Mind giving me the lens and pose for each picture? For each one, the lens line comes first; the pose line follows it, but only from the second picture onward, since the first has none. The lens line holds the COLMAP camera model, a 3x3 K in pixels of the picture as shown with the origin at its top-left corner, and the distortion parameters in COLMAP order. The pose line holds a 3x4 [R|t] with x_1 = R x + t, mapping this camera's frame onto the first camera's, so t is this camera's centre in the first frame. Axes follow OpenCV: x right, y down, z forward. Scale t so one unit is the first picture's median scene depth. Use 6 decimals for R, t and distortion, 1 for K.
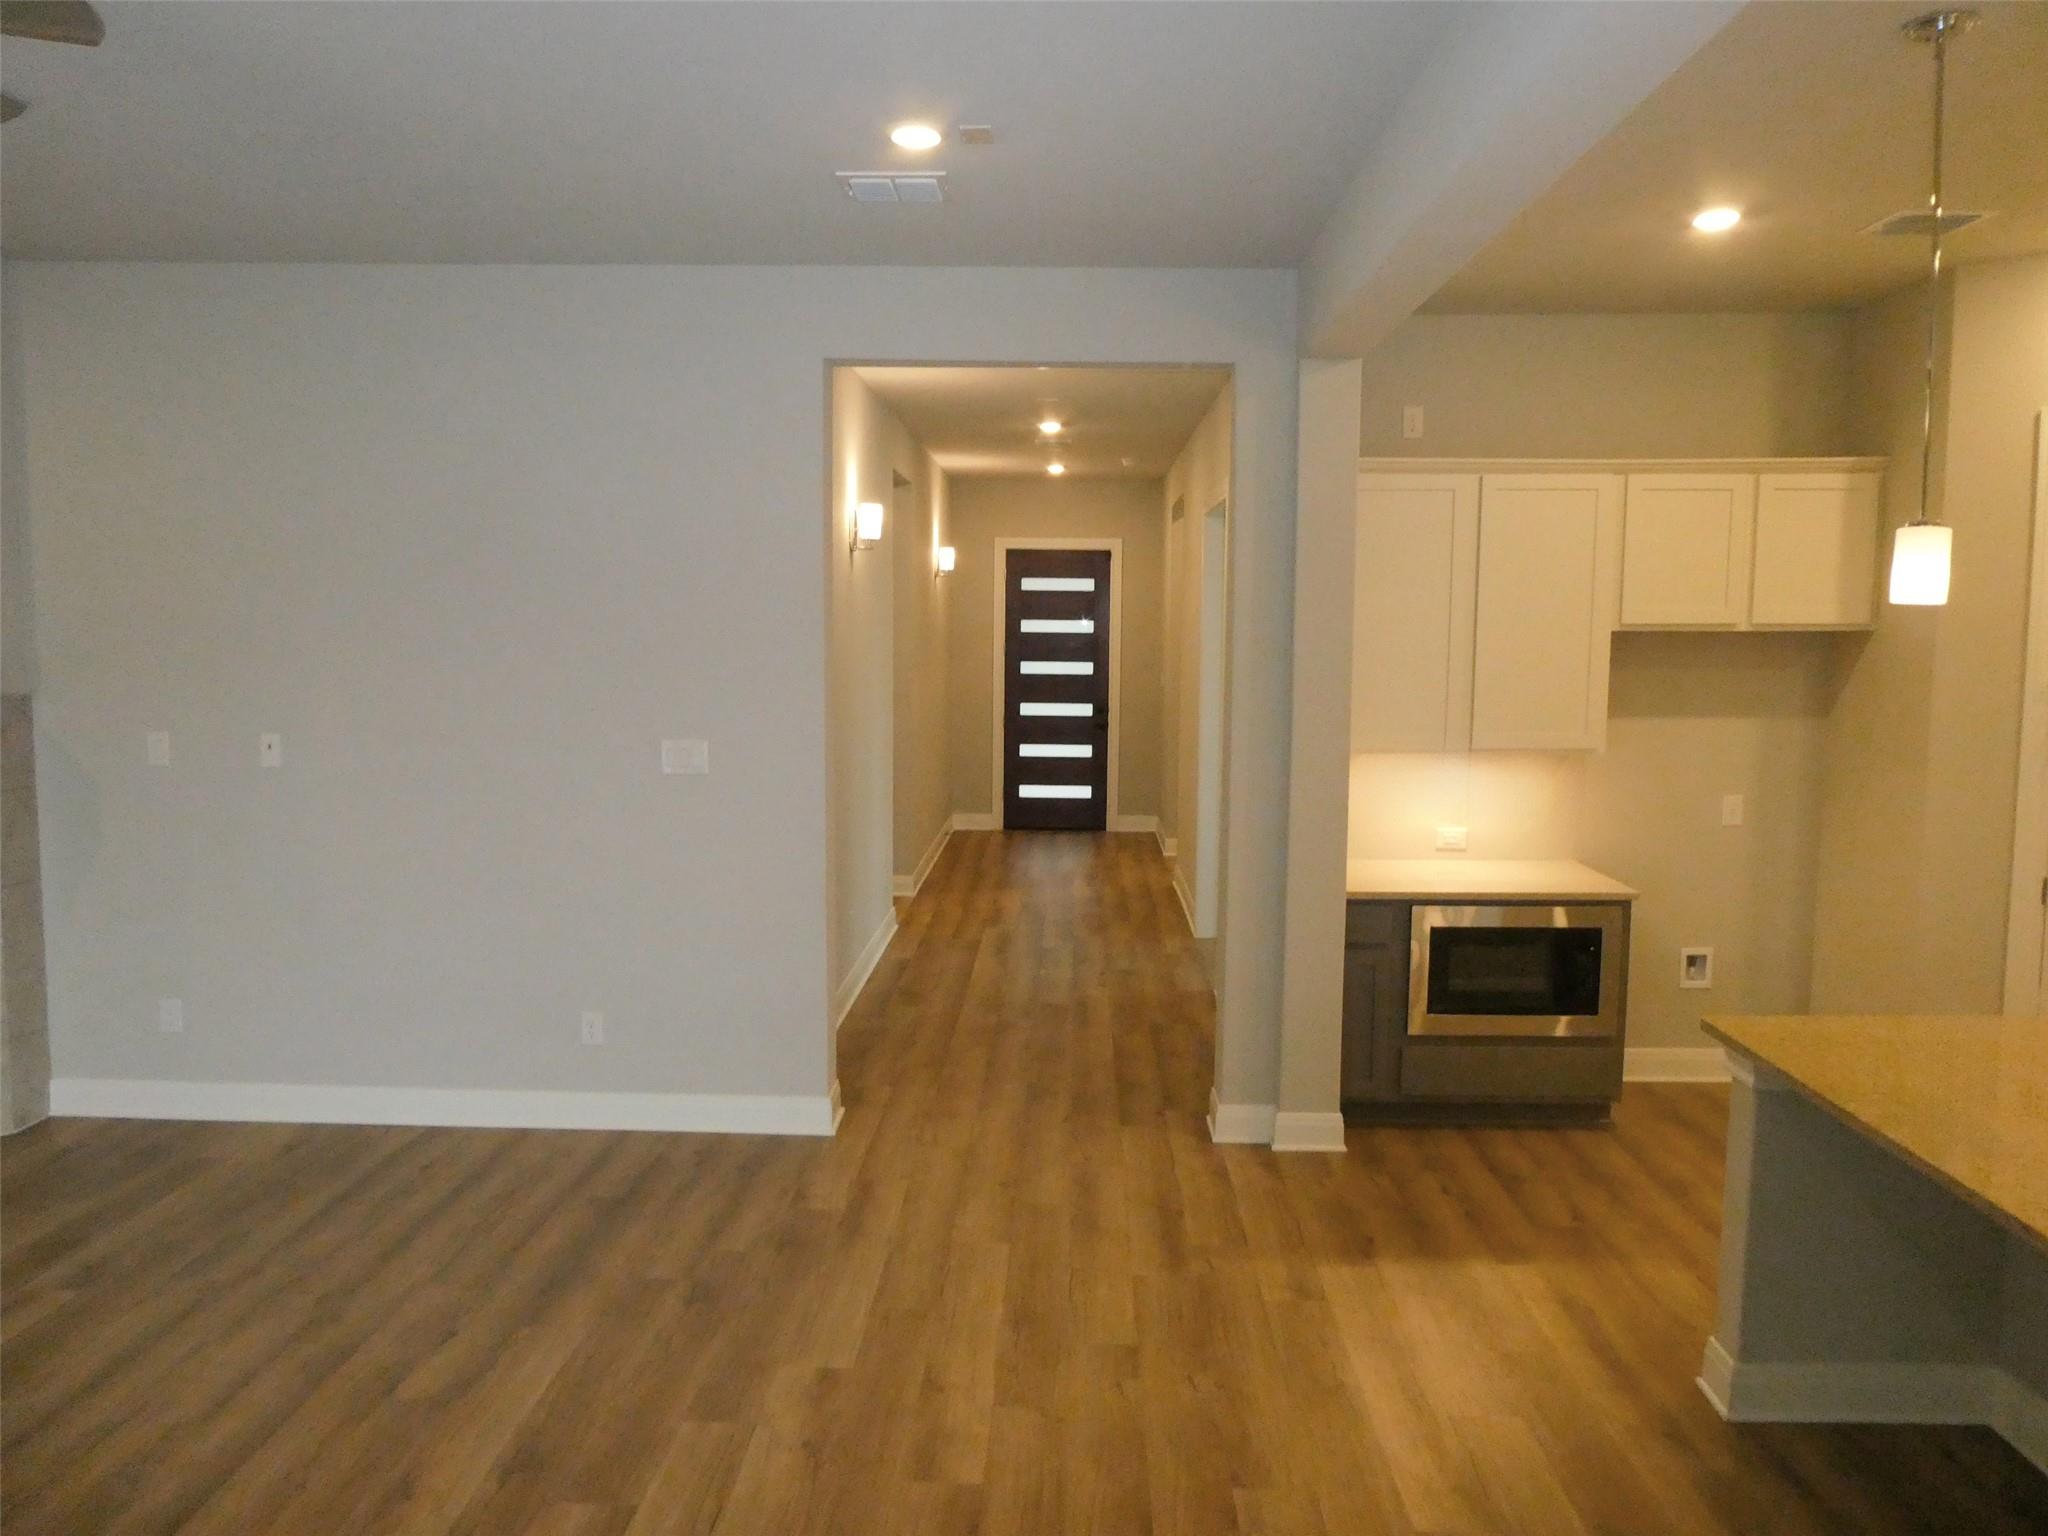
lens RADIAL K [[1431.3, 0, 1034.0], [0, 1431.3, 761.6], [0, 0, 1]] dist [-0.008068, 0.006948]
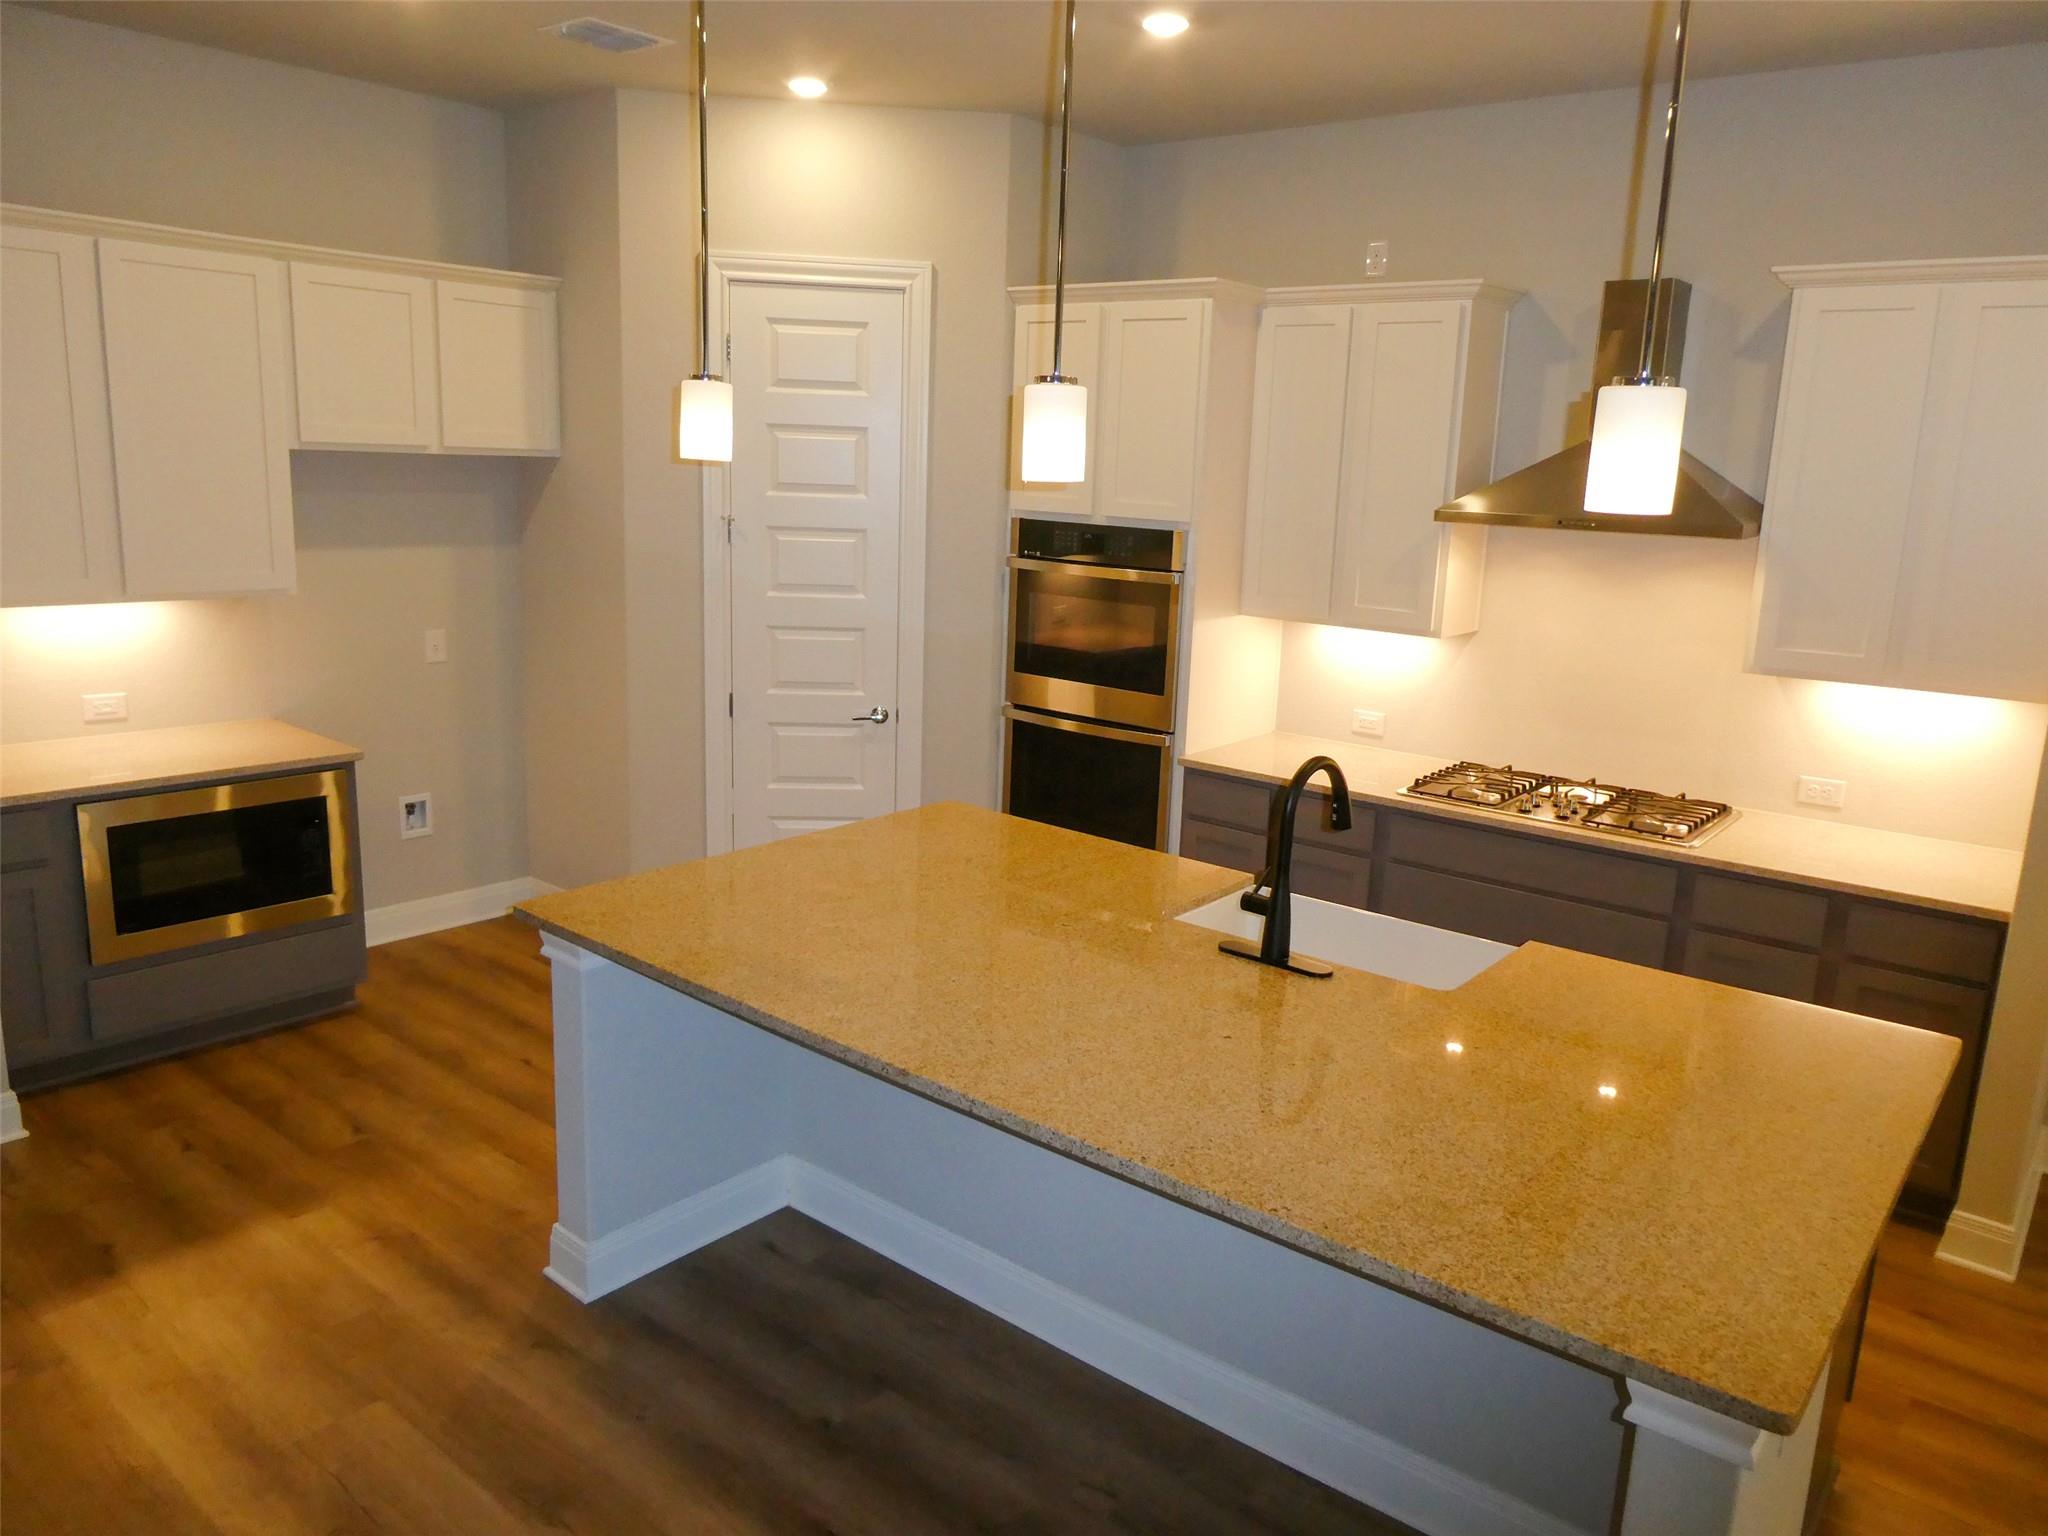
lens RADIAL K [[1431.3, 0, 1036.9], [0, 1431.3, 776.2], [0, 0, 1]] dist [-0.008068, 0.006948]
pose [[0.607866, -0.149753, 0.779791, -0.021719], [0.031496, 0.985829, 0.164770, -0.027109], [-0.793415, -0.075598, 0.603968, 0.121626]]
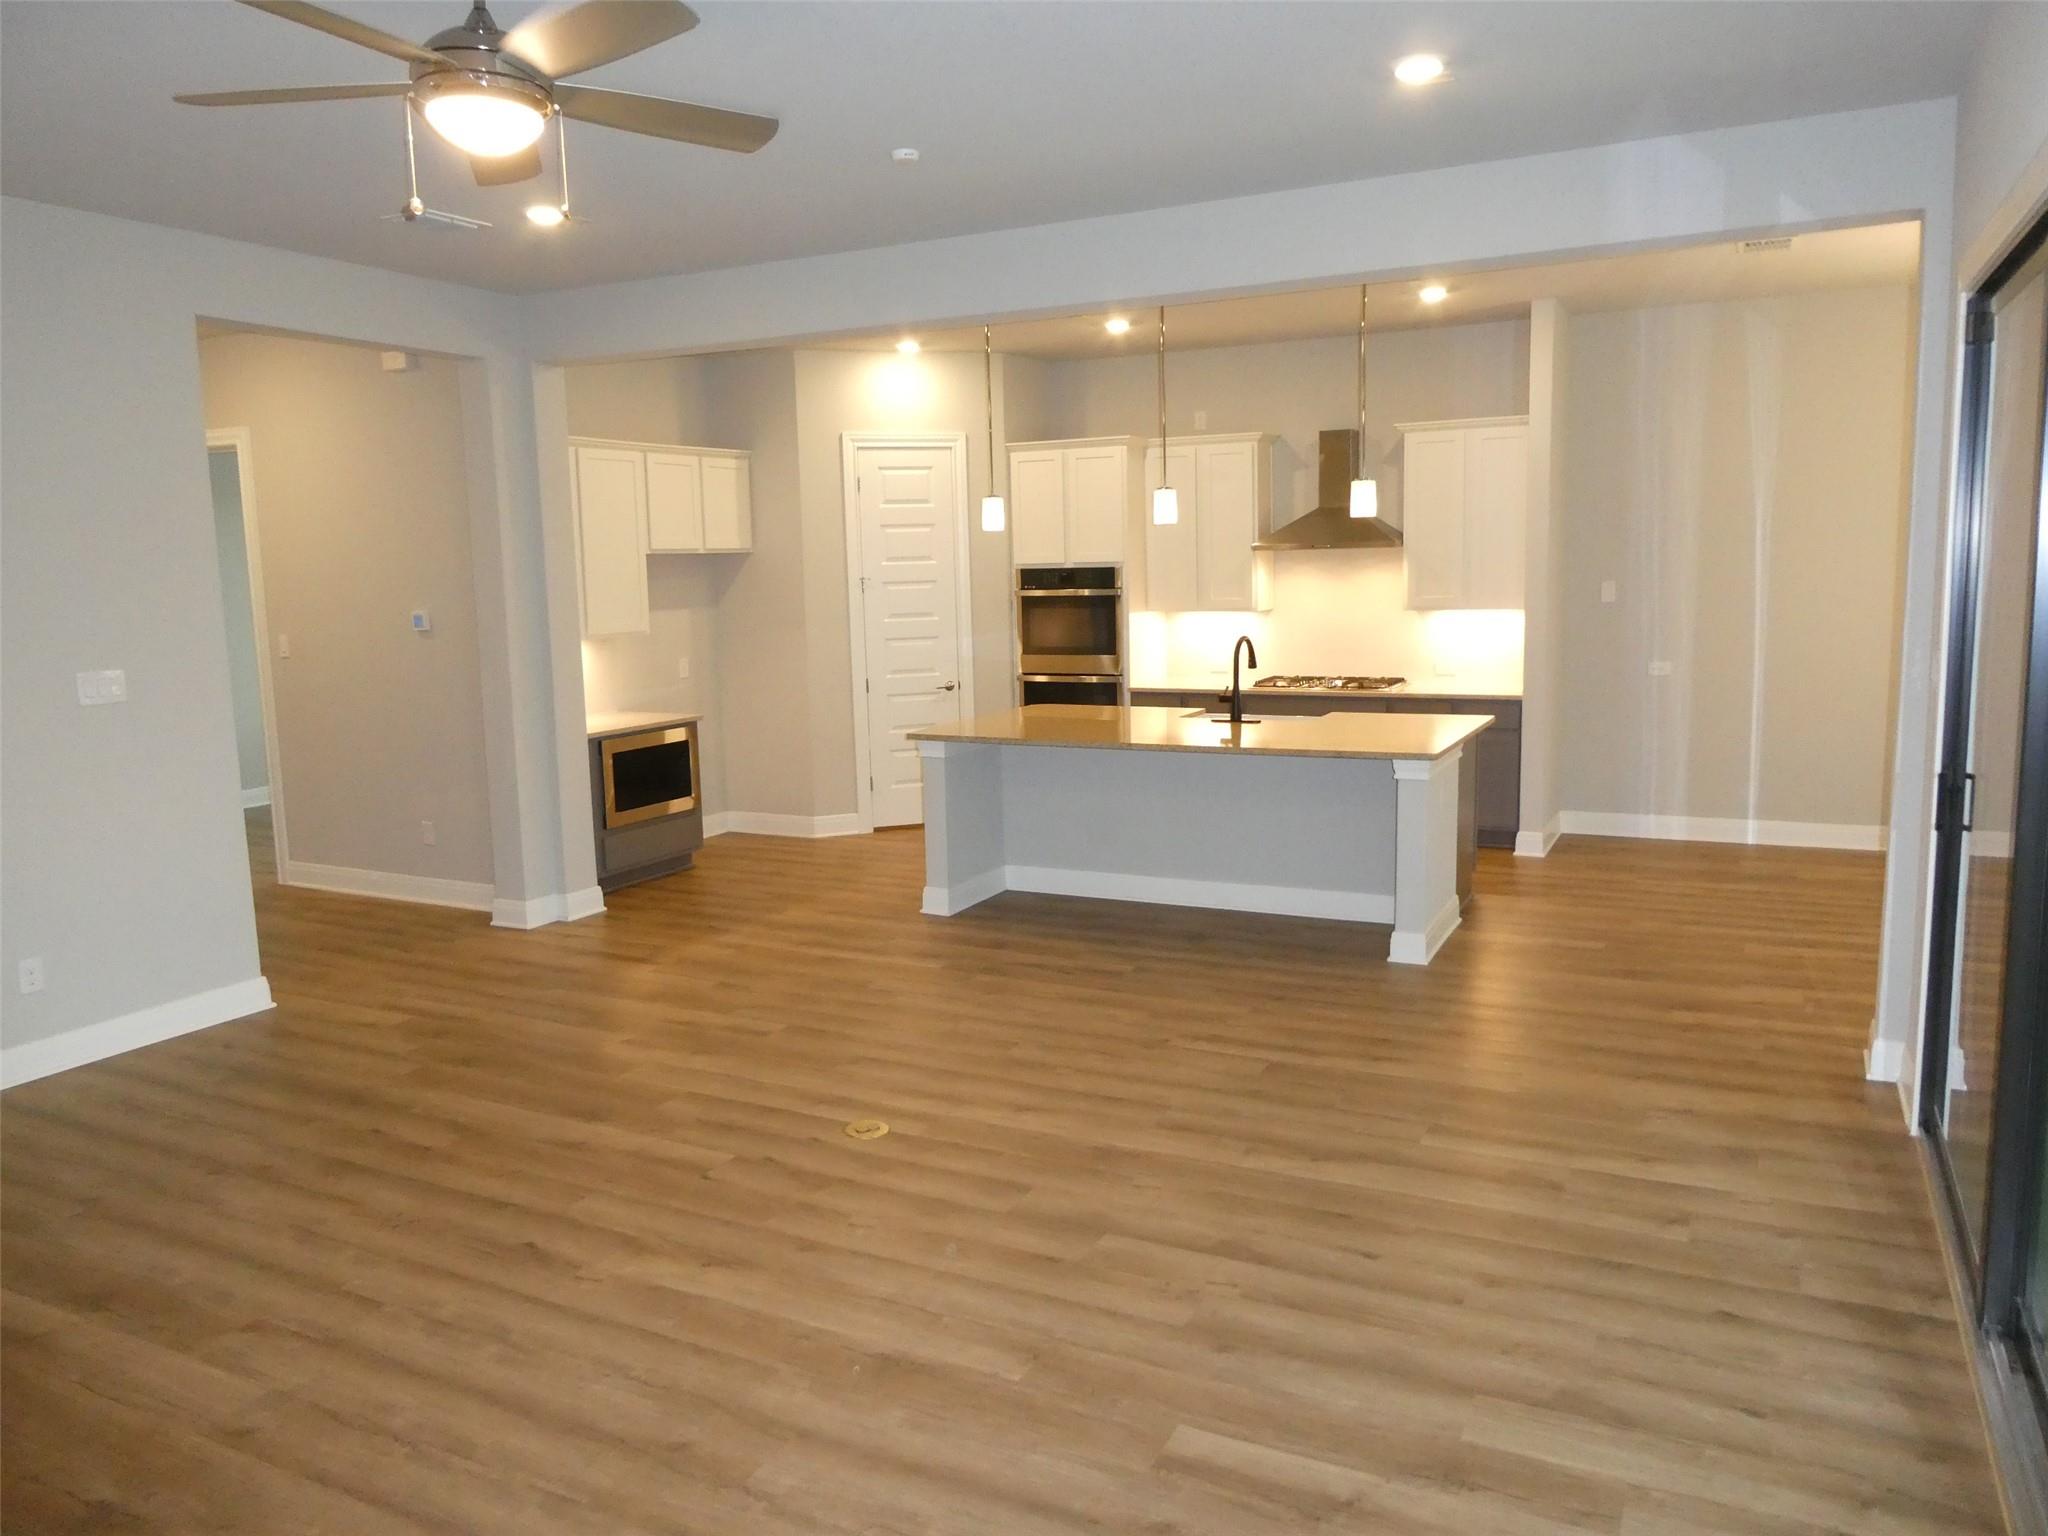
lens RADIAL K [[1431.3, 0, 1026.6], [0, 1431.3, 779.0], [0, 0, 1]] dist [-0.008068, 0.006948]
pose [[0.431533, -0.151190, 0.889337, -0.883274], [0.105560, 0.987546, 0.116665, 0.012521], [-0.895900, 0.043534, 0.442118, -0.045615]]
